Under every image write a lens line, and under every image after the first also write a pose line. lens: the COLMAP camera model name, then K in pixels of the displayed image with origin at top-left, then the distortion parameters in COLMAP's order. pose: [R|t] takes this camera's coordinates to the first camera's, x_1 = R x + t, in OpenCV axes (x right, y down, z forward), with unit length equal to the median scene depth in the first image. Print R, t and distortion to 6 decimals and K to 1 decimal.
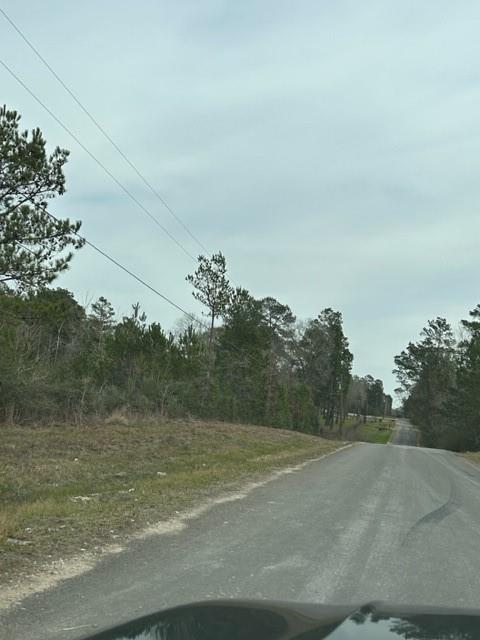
lens RADIAL K [[745.4, 0, 240.0], [0, 745.4, 320.0], [0, 0, 1]] dist [0.080678, -0.009360]
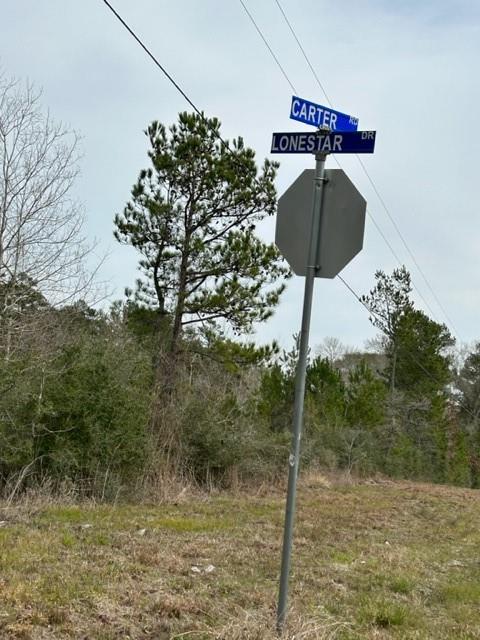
lens RADIAL K [[966.2, 0, 255.1], [0, 966.2, 321.6], [0, 0, 1]] dist [0.122880, -0.033029]
pose [[0.994821, -0.017867, -0.100063, -0.073400], [0.016039, 0.999690, -0.019040, -0.013527], [0.100372, 0.017337, 0.994799, -0.037348]]
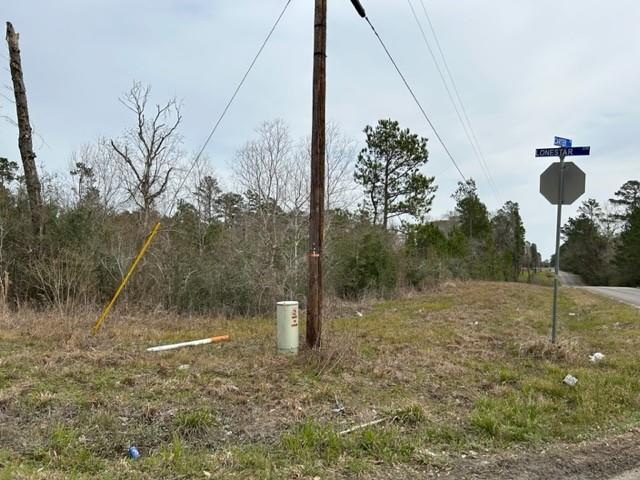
lens RADIAL K [[474.0, 0, 324.5], [0, 474.0, 234.6], [0, 0, 1]] dist [0.071863, -0.087379]
pose [[0.973466, -0.099362, -0.206132, -0.124233], [0.106469, 0.994035, 0.023650, -0.024282], [0.202553, -0.044970, 0.978238, -0.083545]]
